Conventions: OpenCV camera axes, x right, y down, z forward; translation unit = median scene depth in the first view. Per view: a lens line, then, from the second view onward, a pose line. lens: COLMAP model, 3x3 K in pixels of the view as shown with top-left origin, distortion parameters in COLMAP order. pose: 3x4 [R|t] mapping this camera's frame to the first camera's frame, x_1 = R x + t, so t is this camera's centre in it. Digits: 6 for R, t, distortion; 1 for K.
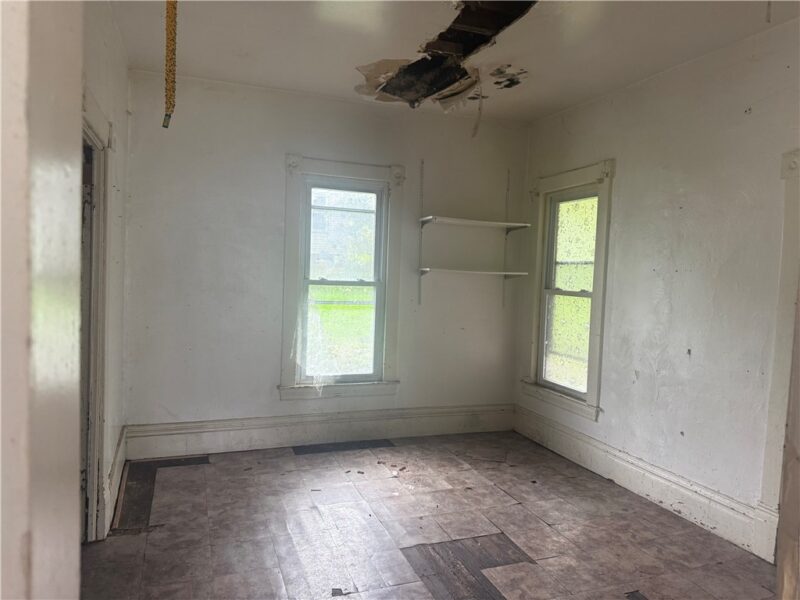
lens RADIAL K [[577.0, 0, 399.7], [0, 577.0, 292.6], [0, 0, 1]] dist [0.041905, -0.006225]
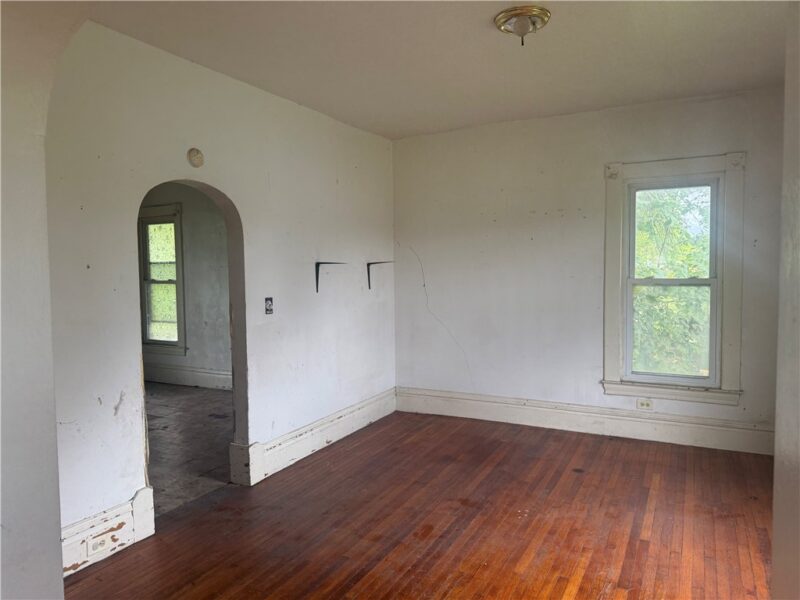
lens RADIAL K [[577.0, 0, 398.4], [0, 577.0, 295.5], [0, 0, 1]] dist [0.041905, -0.006225]
pose [[0.754794, -0.089298, 0.649855, -0.278545], [0.073004, 0.995972, 0.052067, 0.002403], [-0.651886, 0.008142, 0.758273, -0.694202]]
